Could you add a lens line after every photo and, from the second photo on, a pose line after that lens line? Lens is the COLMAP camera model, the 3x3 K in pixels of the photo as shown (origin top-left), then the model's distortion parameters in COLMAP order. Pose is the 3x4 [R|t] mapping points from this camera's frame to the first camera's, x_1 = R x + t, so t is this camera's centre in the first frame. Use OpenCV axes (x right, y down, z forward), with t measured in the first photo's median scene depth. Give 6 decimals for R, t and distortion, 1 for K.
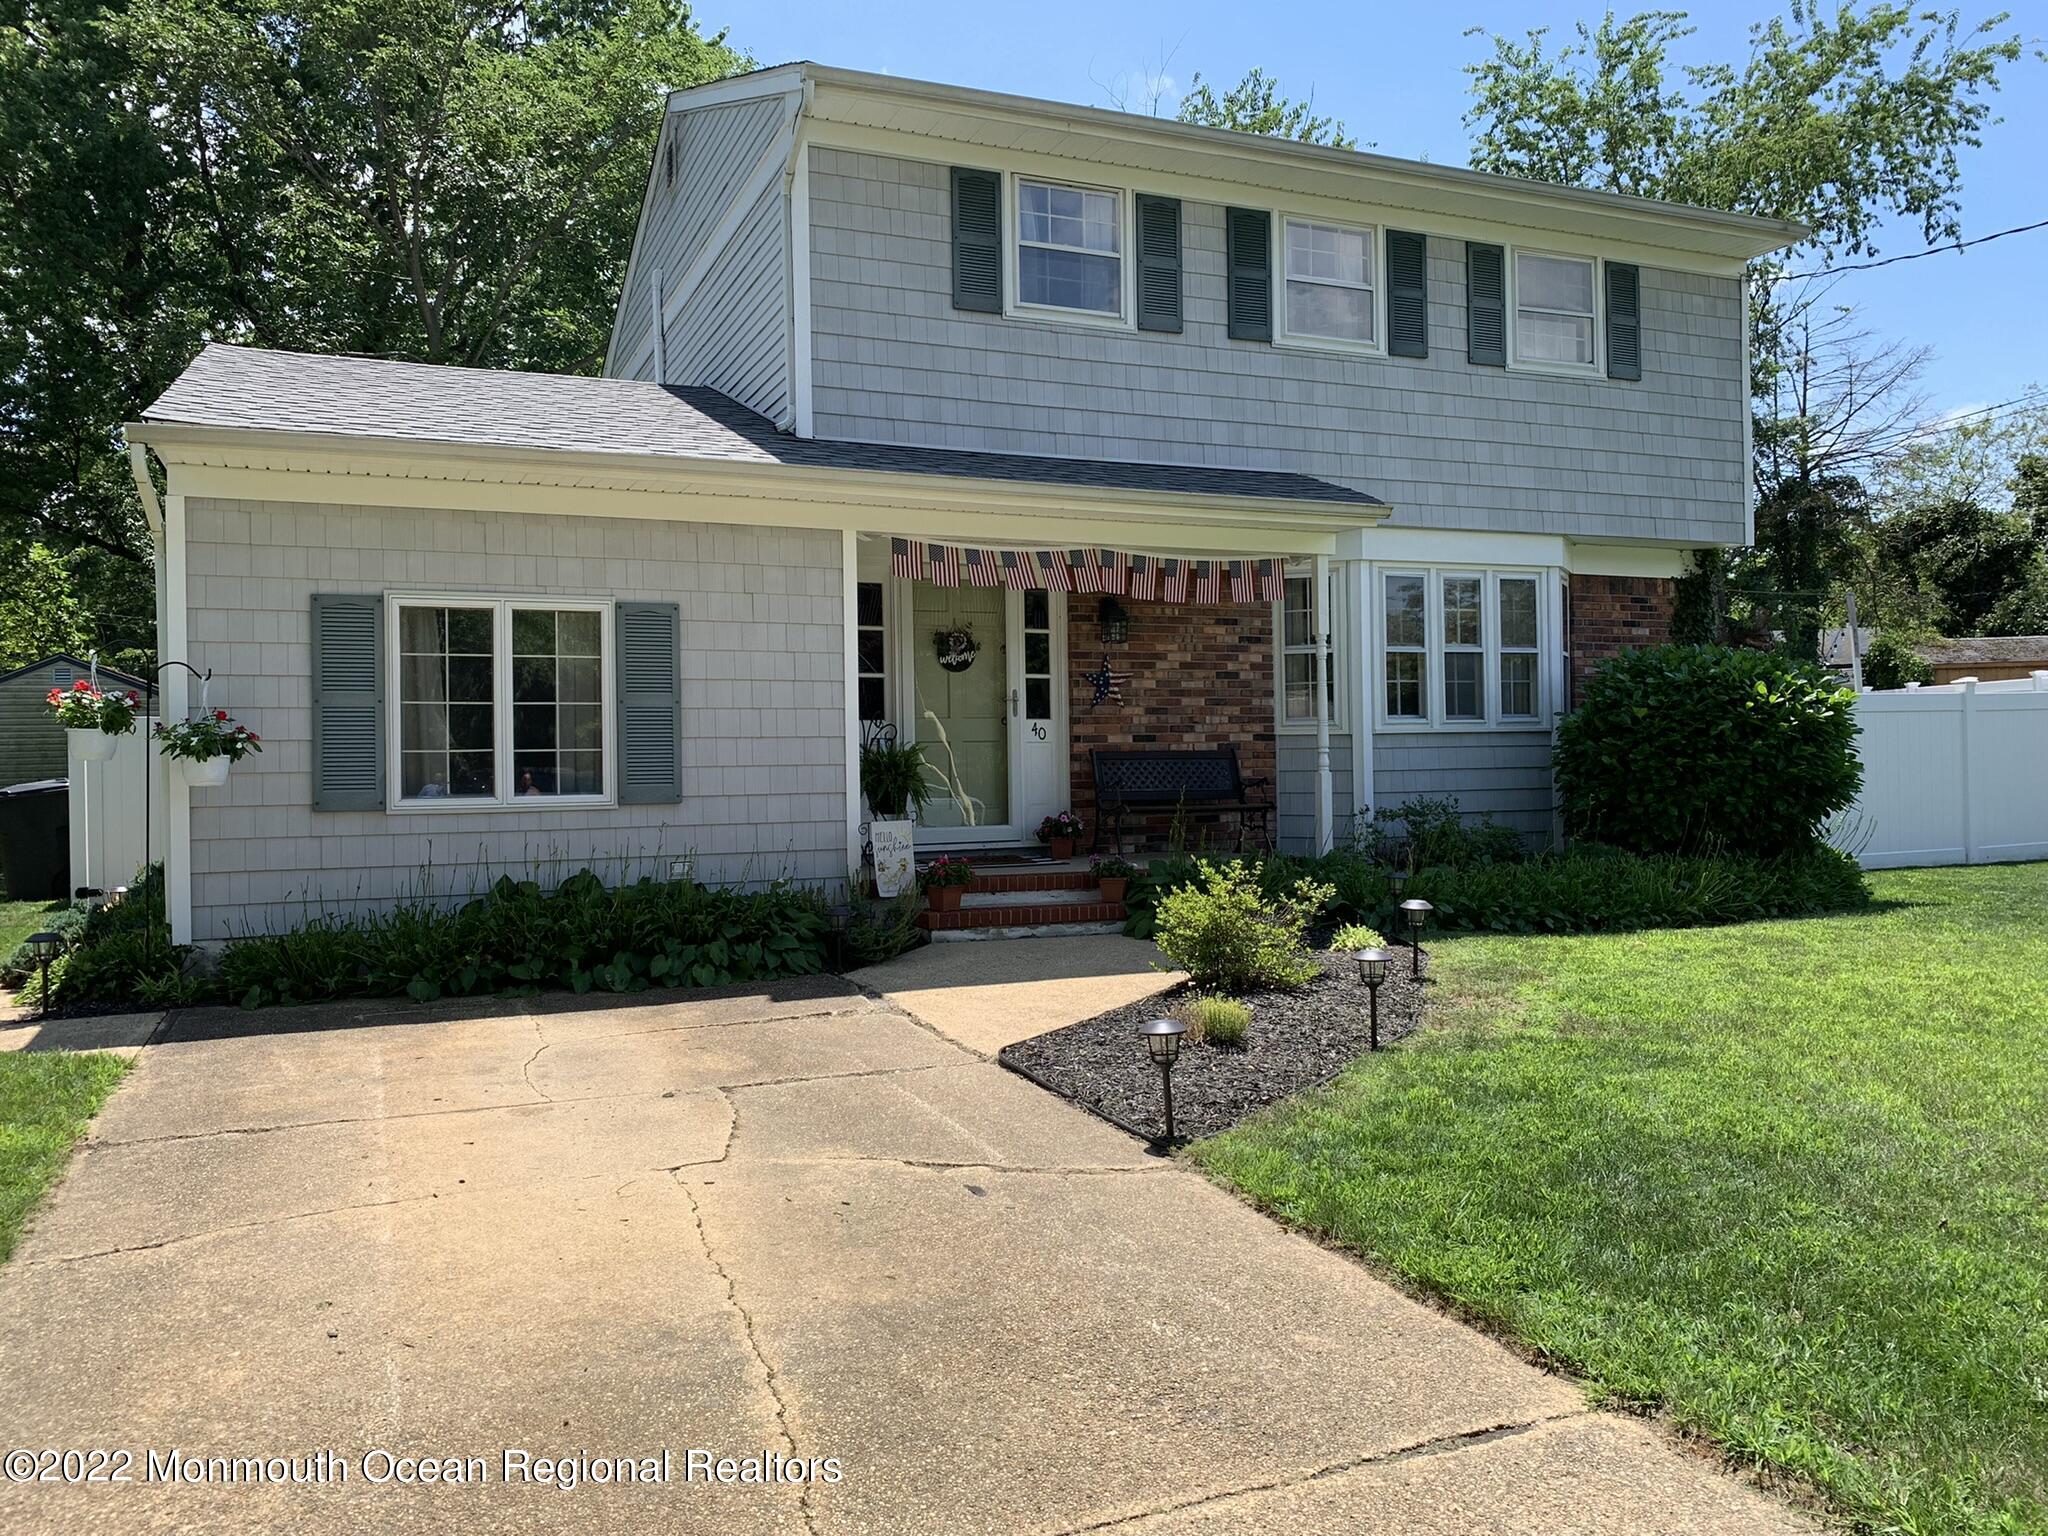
lens RADIAL K [[1582.1, 0, 1036.8], [0, 1582.1, 773.6], [0, 0, 1]] dist [0.003270, 0.003635]
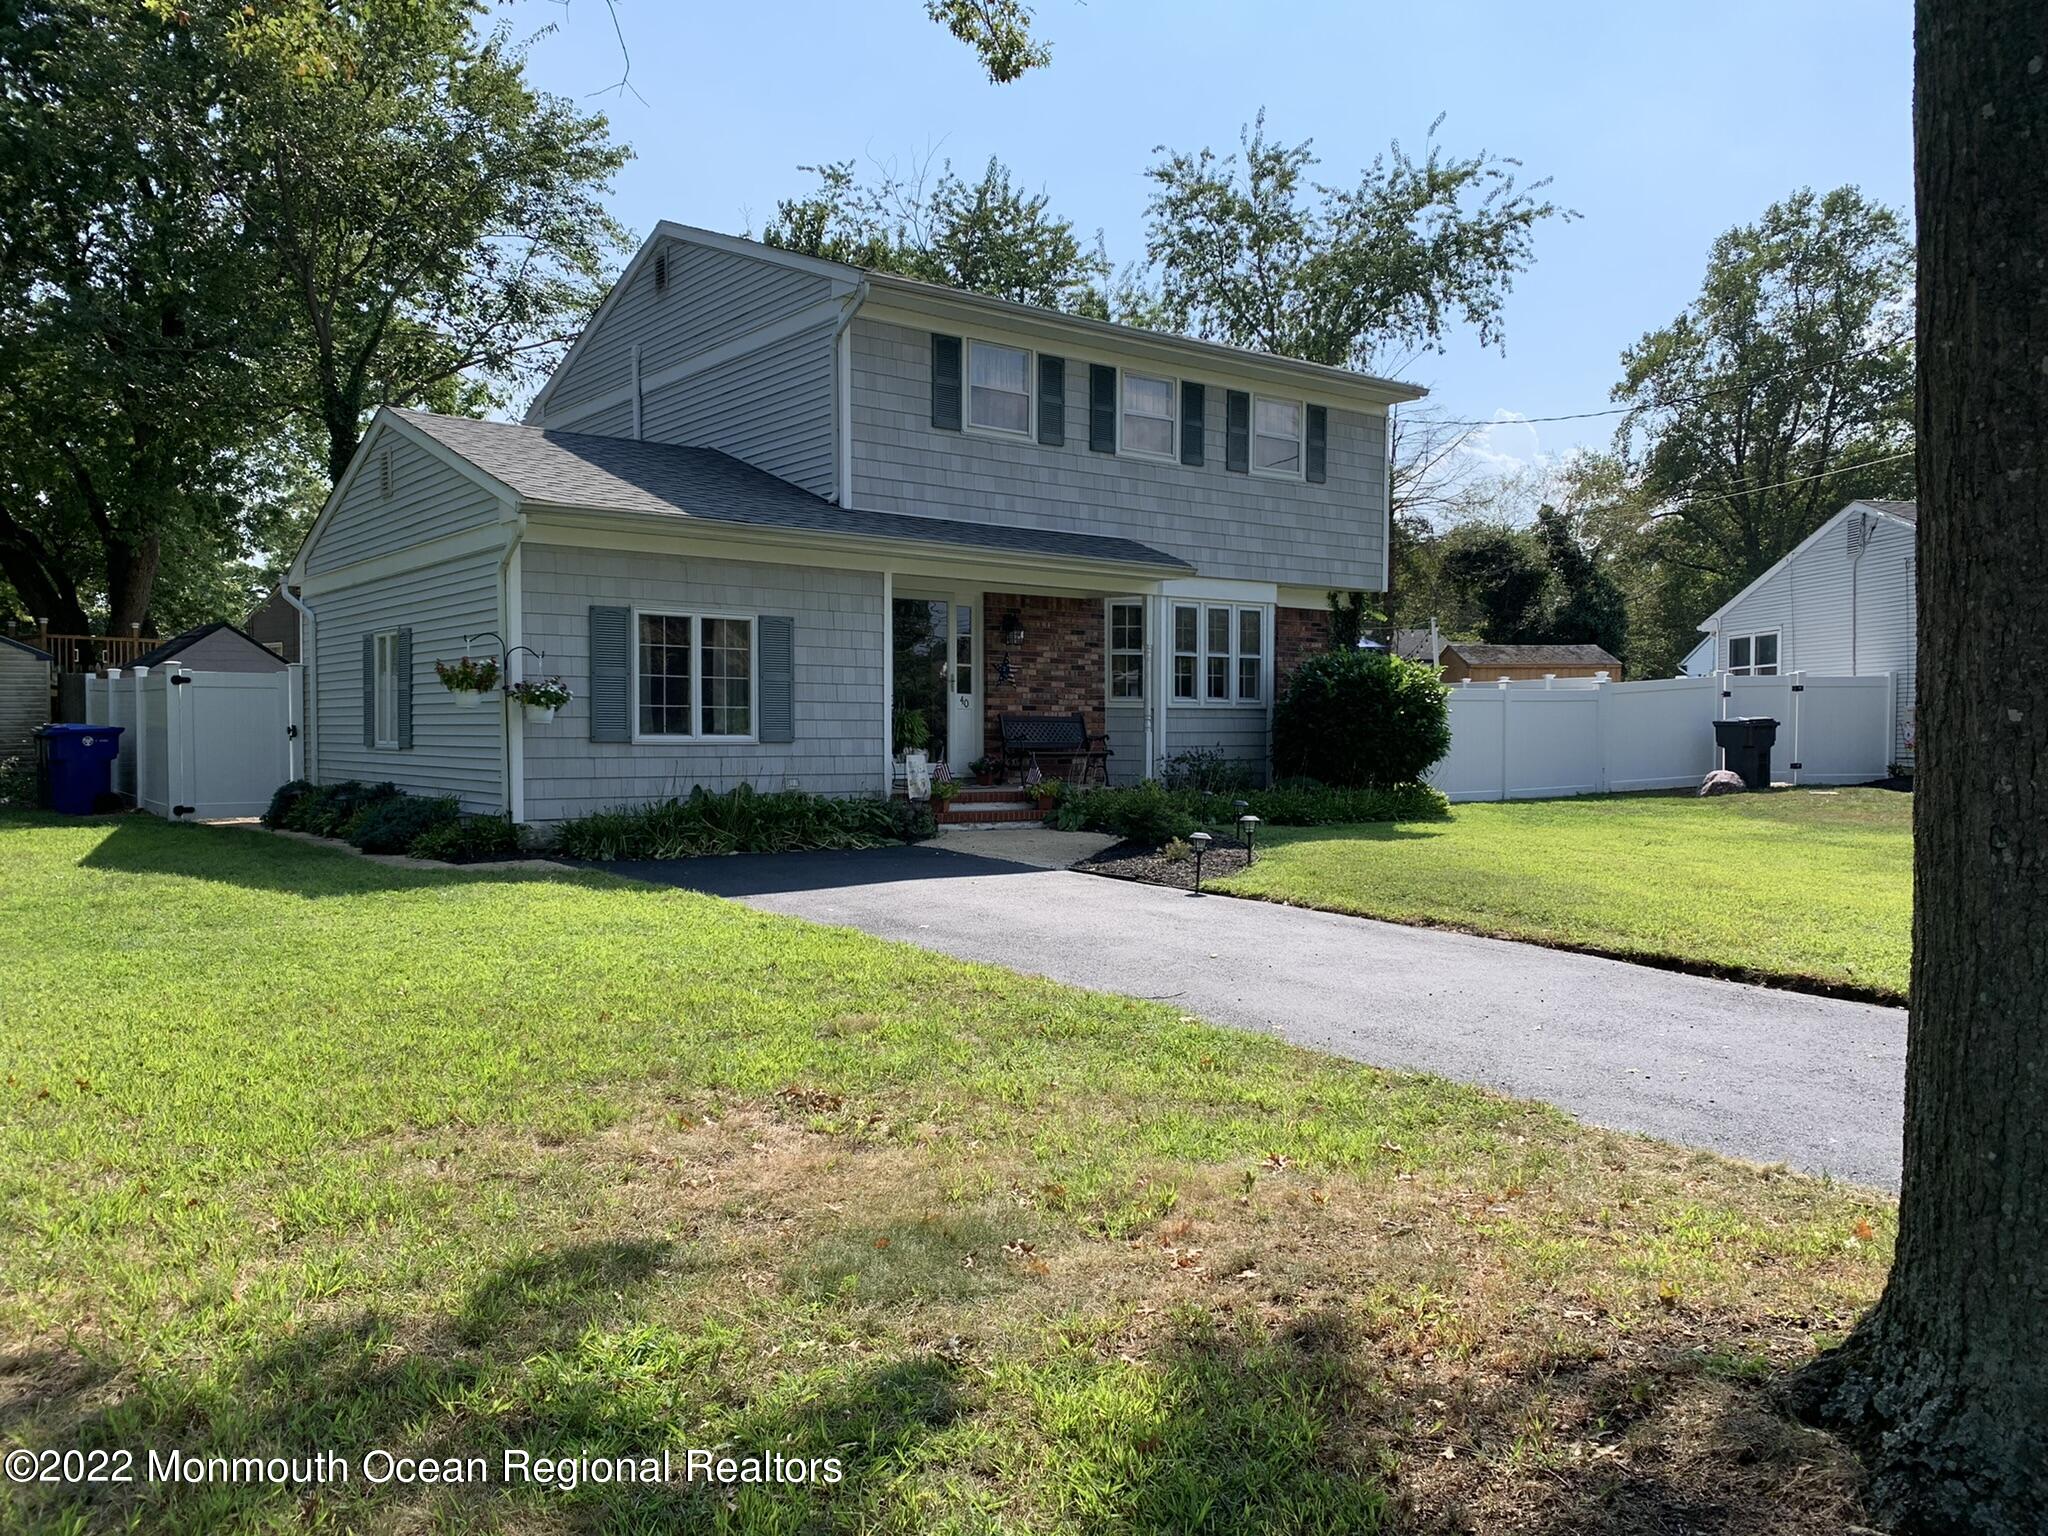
lens RADIAL K [[1582.1, 0, 1068.6], [0, 1582.1, 808.6], [0, 0, 1]] dist [0.003270, 0.003635]
pose [[0.963479, 0.004915, 0.267738, -0.308874], [-0.015688, 0.999150, 0.038114, 0.016324], [-0.267323, -0.040922, 0.962738, -0.492897]]
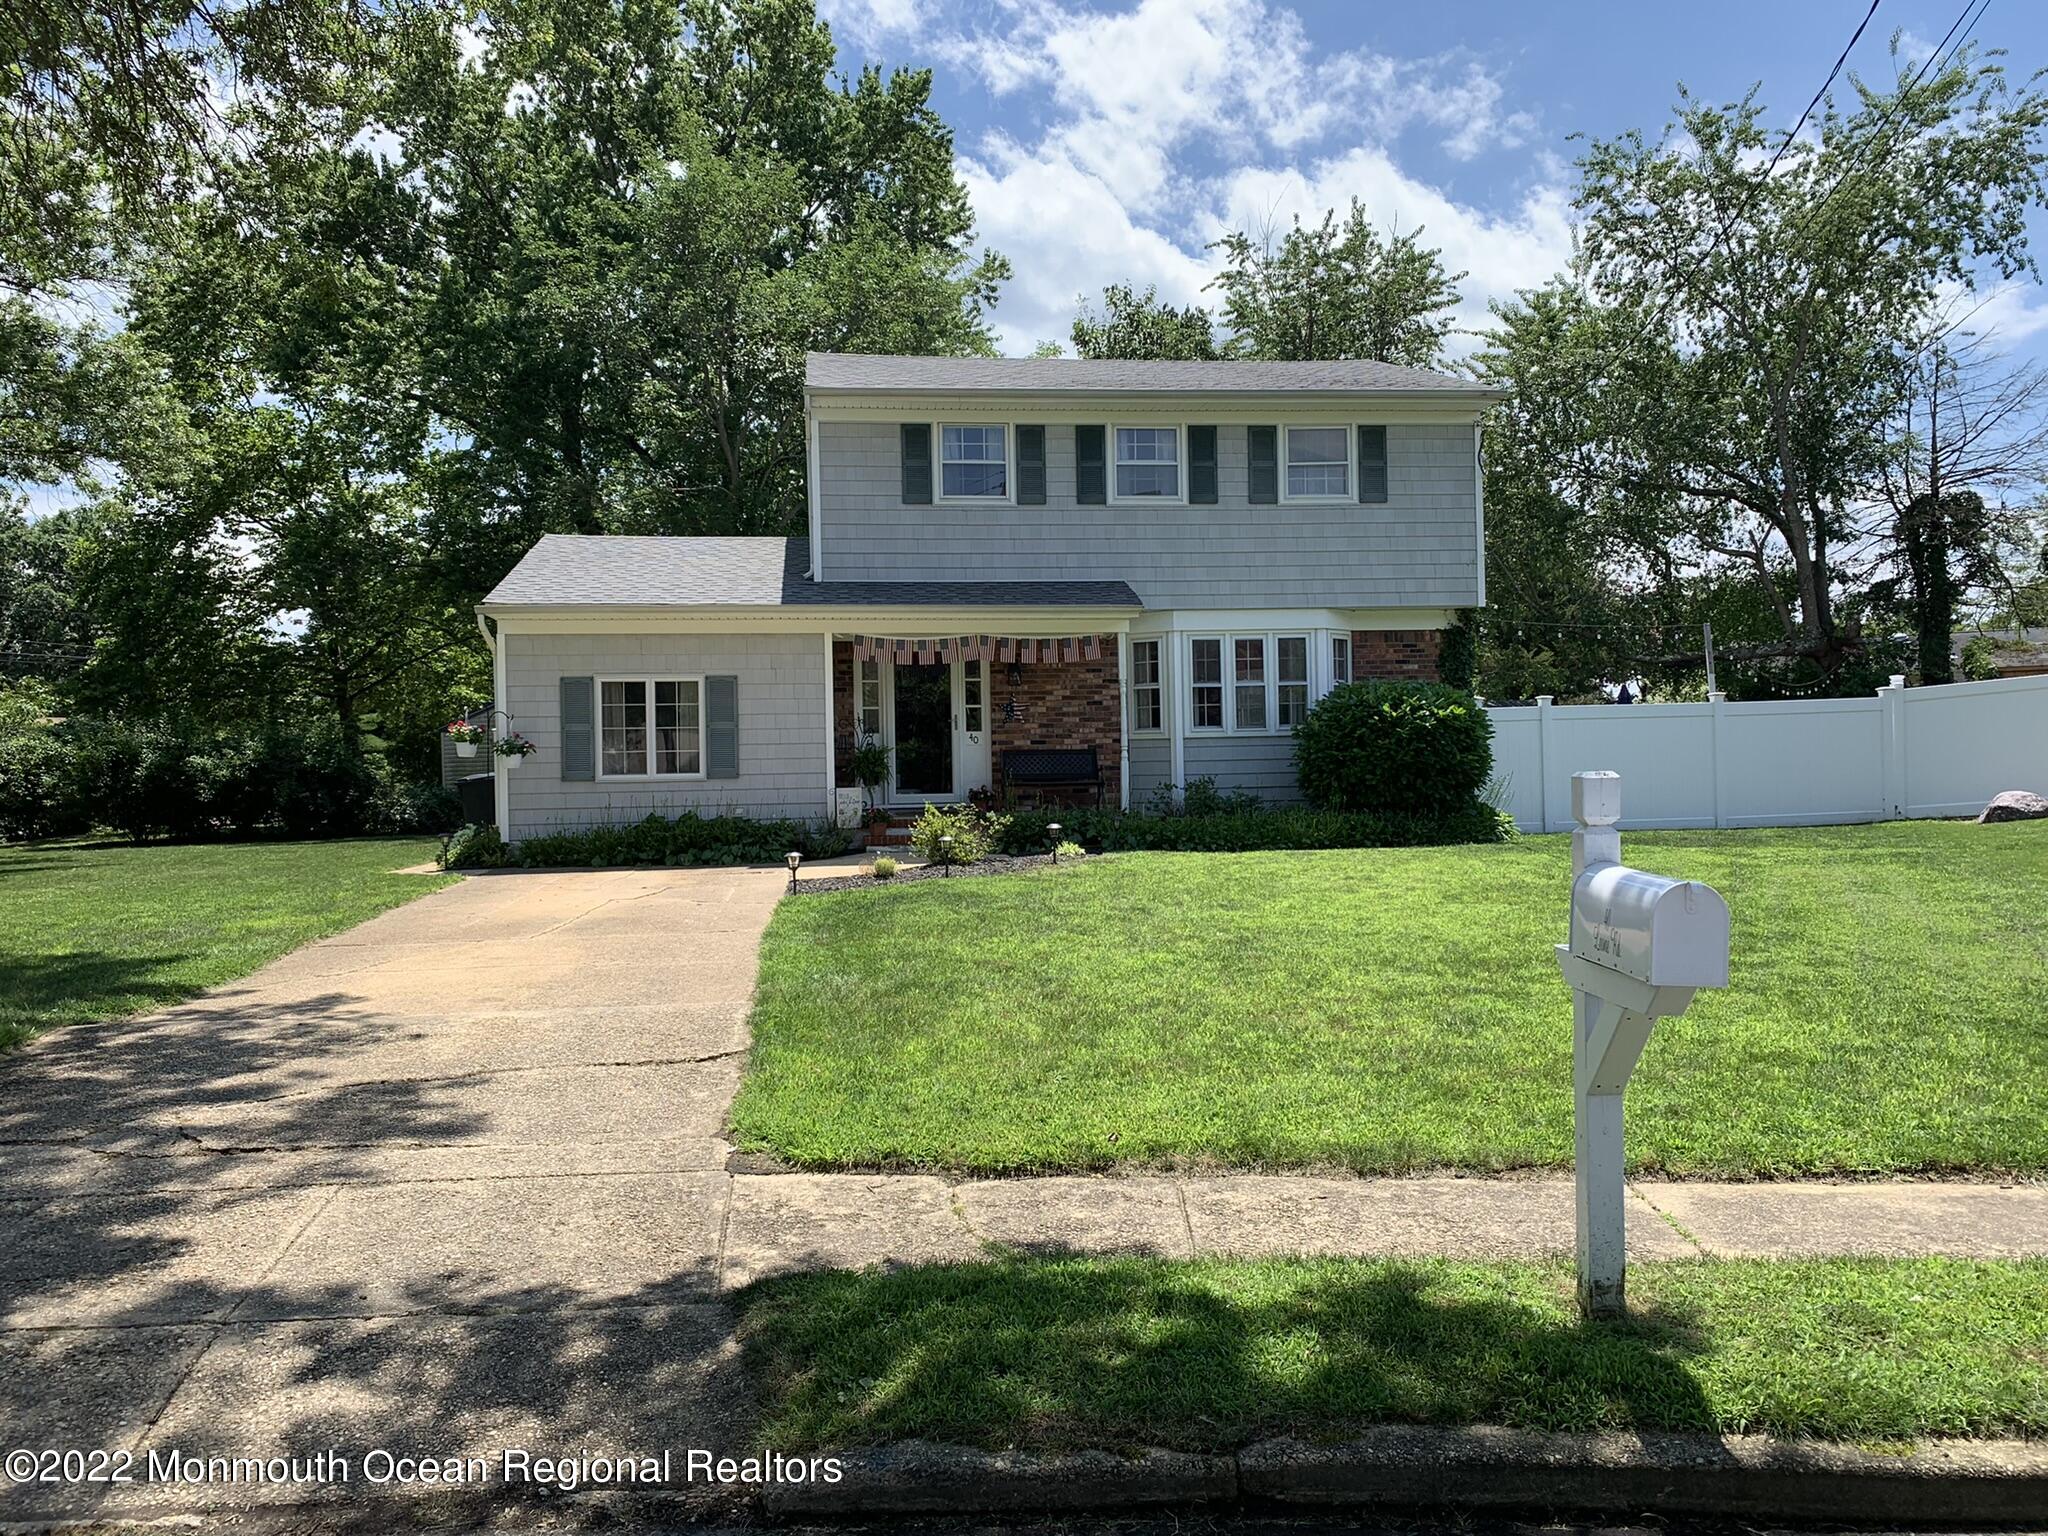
lens RADIAL K [[1582.1, 0, 1007.8], [0, 1582.1, 782.7], [0, 0, 1]] dist [0.003270, 0.003635]
pose [[0.958435, -0.002446, -0.285302, 0.524290], [0.003386, 0.999990, 0.002801, 0.016165], [0.285292, -0.003650, 0.958434, -0.625927]]
